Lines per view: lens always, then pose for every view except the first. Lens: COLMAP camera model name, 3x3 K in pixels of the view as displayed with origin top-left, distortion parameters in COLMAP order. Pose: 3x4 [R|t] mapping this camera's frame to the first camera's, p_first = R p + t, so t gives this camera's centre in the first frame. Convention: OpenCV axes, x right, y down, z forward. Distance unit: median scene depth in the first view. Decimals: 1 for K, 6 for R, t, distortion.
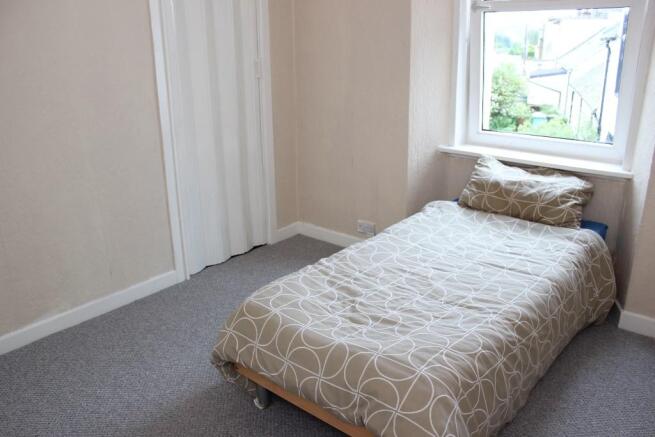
lens RADIAL K [[542.3, 0, 333.2], [0, 542.3, 219.0], [0, 0, 1]] dist [-0.121282, 0.004369]
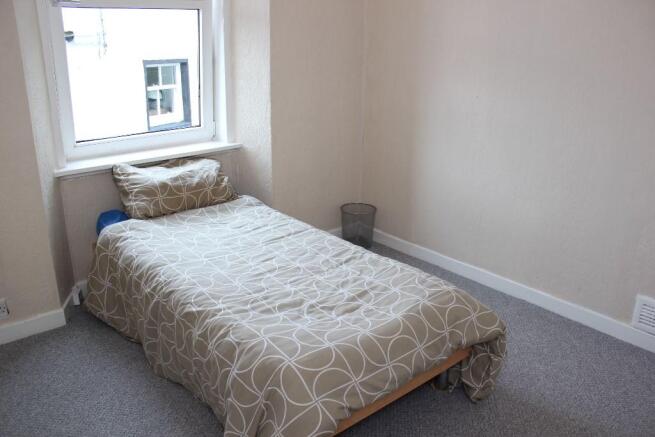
lens RADIAL K [[542.3, 0, 333.2], [0, 542.3, 219.0], [0, 0, 1]] dist [-0.121282, 0.004369]
pose [[0.162091, -0.307936, 0.937498, -0.714168], [0.306837, 0.918692, 0.248707, -0.192846], [-0.937858, 0.247346, 0.243398, 0.603287]]
